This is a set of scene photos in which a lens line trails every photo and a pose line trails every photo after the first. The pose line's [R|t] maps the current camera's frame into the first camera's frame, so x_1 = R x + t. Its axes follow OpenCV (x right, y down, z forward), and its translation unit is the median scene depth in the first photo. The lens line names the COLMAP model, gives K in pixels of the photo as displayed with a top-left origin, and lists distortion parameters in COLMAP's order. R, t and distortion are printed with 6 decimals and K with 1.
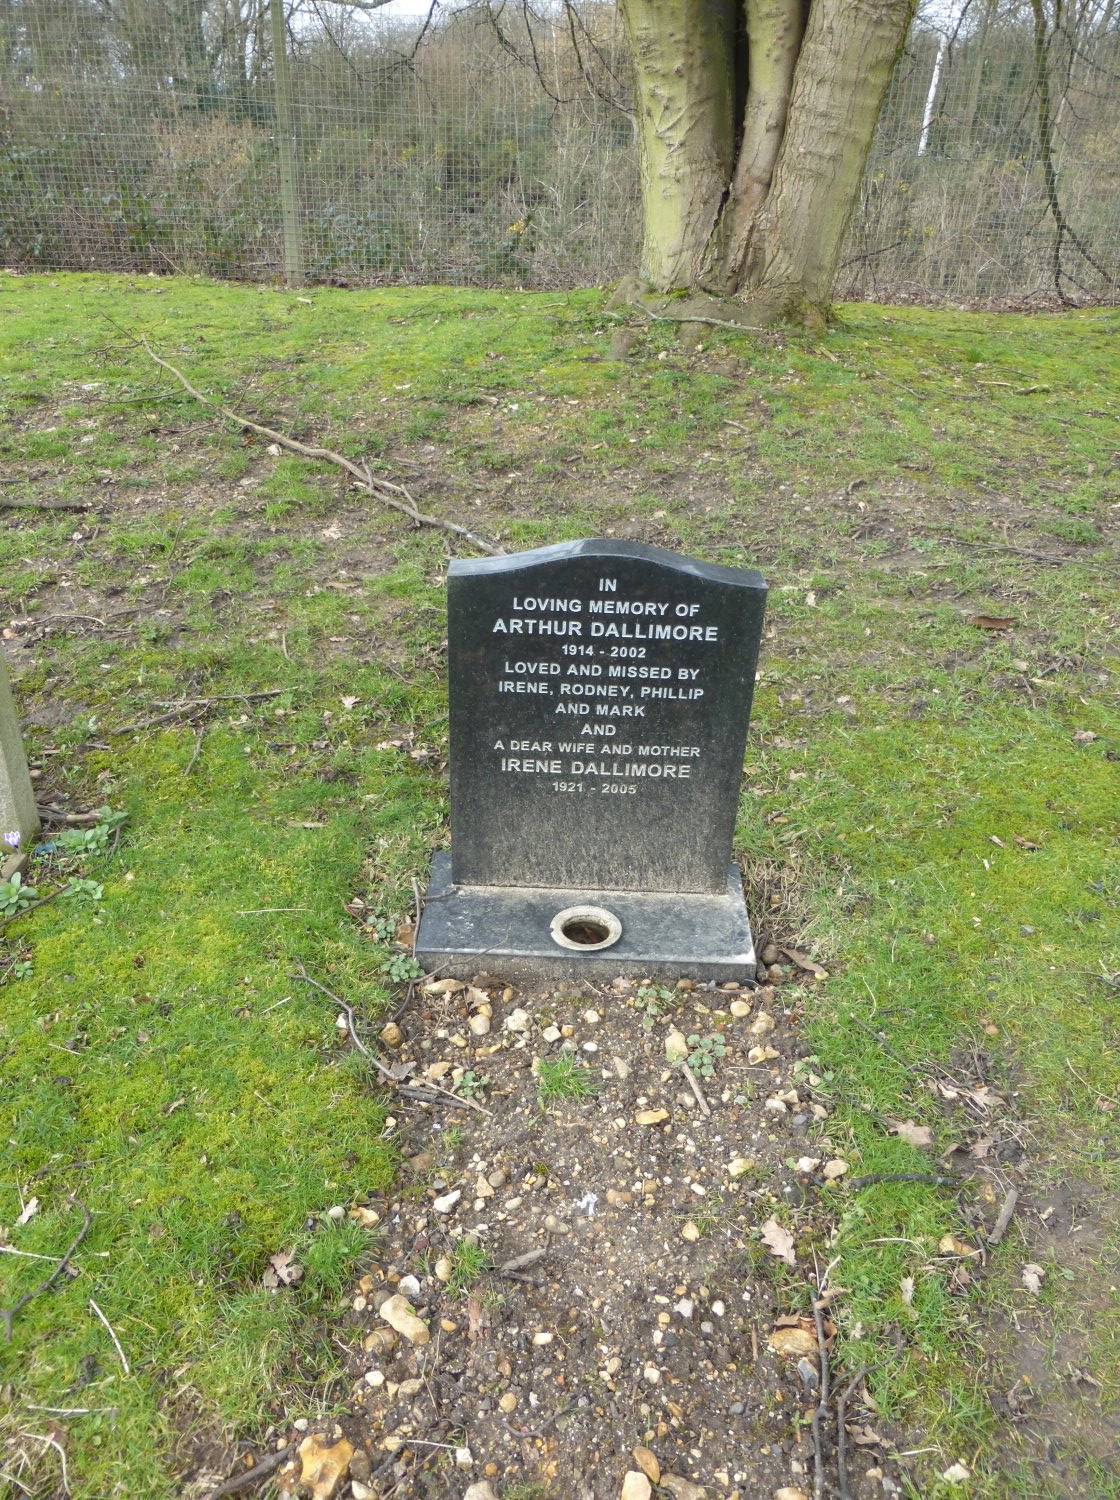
lens RADIAL K [[1091.7, 0, 559.9], [0, 1091.7, 744.1], [0, 0, 1]] dist [-0.036334, 0.032854]
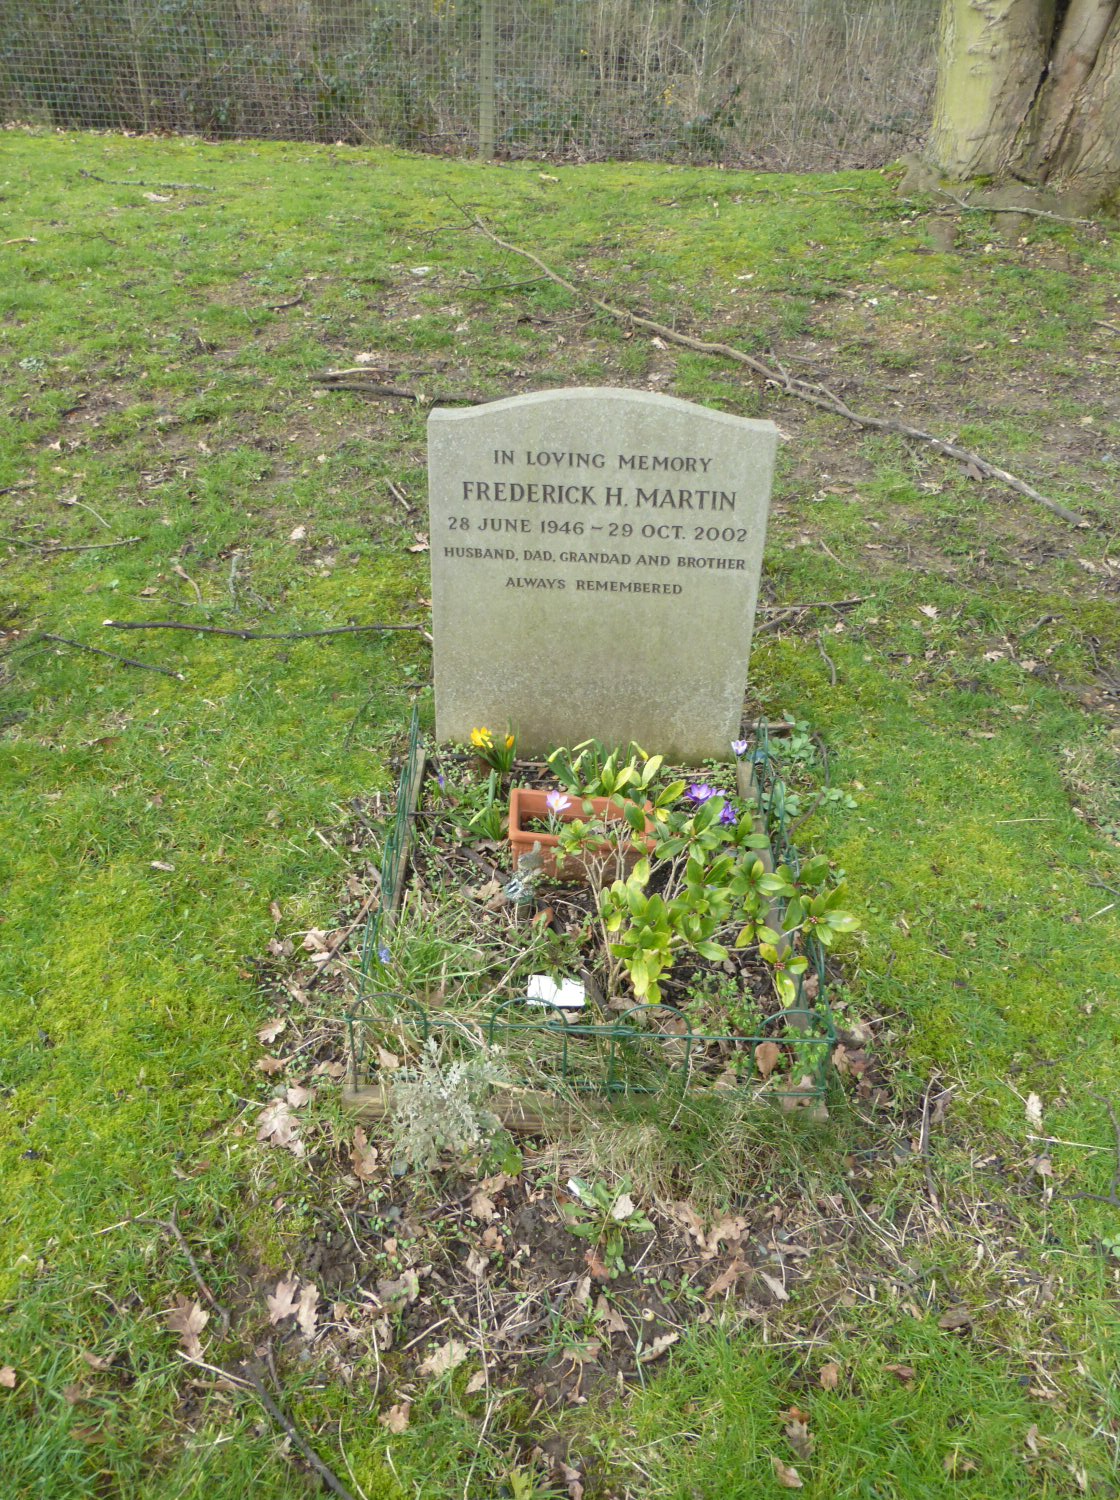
lens RADIAL K [[1084.2, 0, 562.1], [0, 1084.2, 753.1], [0, 0, 1]] dist [-0.026210, 0.006812]
pose [[0.999899, 0.012433, 0.006838, -0.280116], [-0.013100, 0.994050, 0.108136, -0.006059], [-0.005453, -0.108215, 0.994113, -0.005542]]
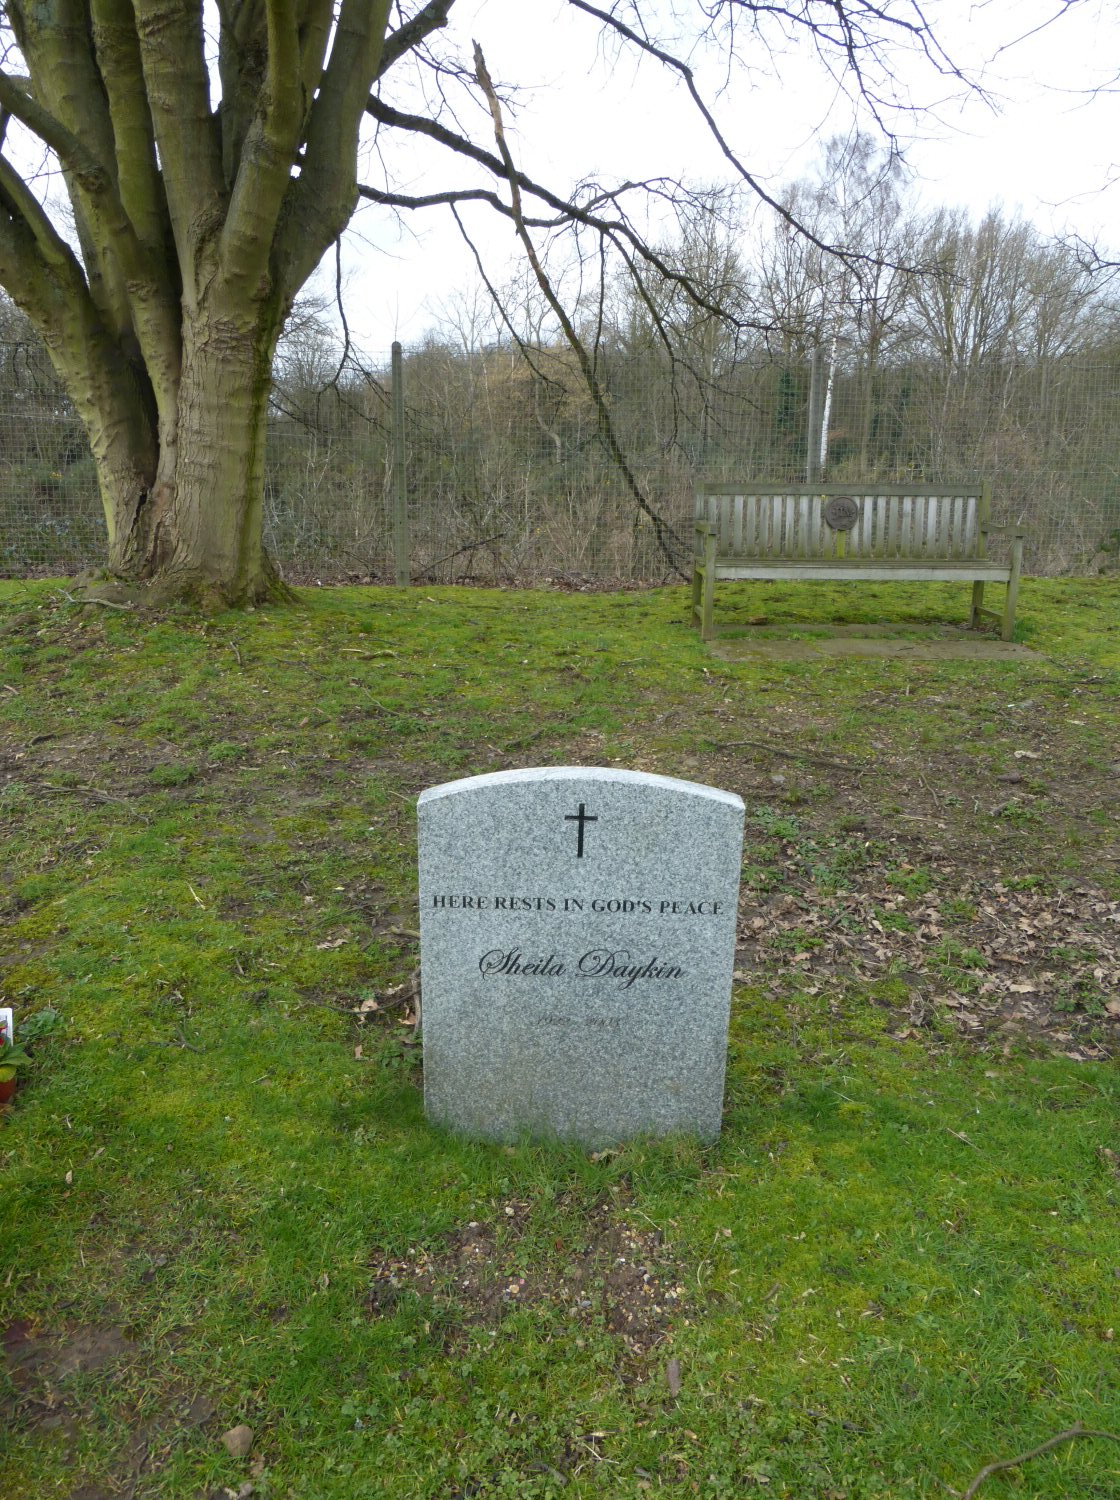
lens RADIAL K [[1091.7, 0, 556.9], [0, 1091.7, 758.3], [0, 0, 1]] dist [-0.036334, 0.032854]
pose [[0.999883, -0.014599, 0.004649, 0.592623], [0.015283, 0.971847, -0.235116, 0.034796], [-0.001085, 0.235159, 0.971956, -0.045126]]
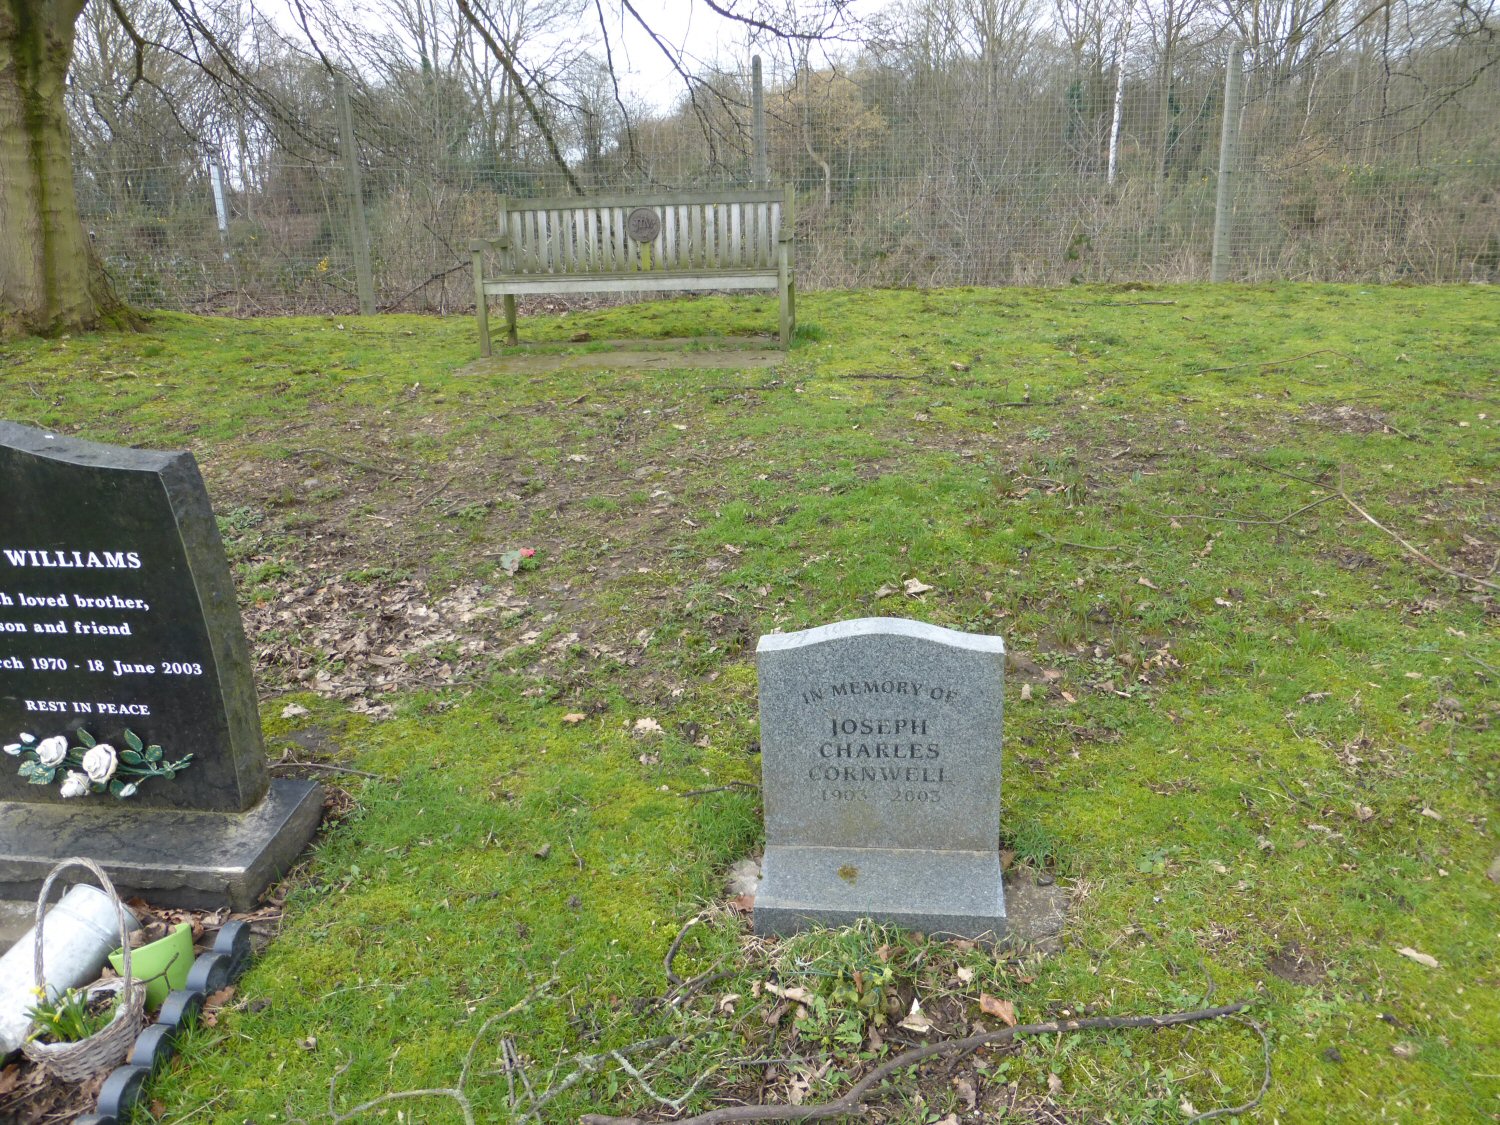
lens RADIAL K [[1091.7, 0, 752.1], [0, 1091.7, 550.8], [0, 0, 1]] dist [-0.036334, 0.032854]
pose [[0.992958, -0.013243, -0.117727, 1.178872], [-0.008897, 0.982591, -0.185571, 0.063485], [0.118135, 0.185312, 0.975553, -0.019556]]
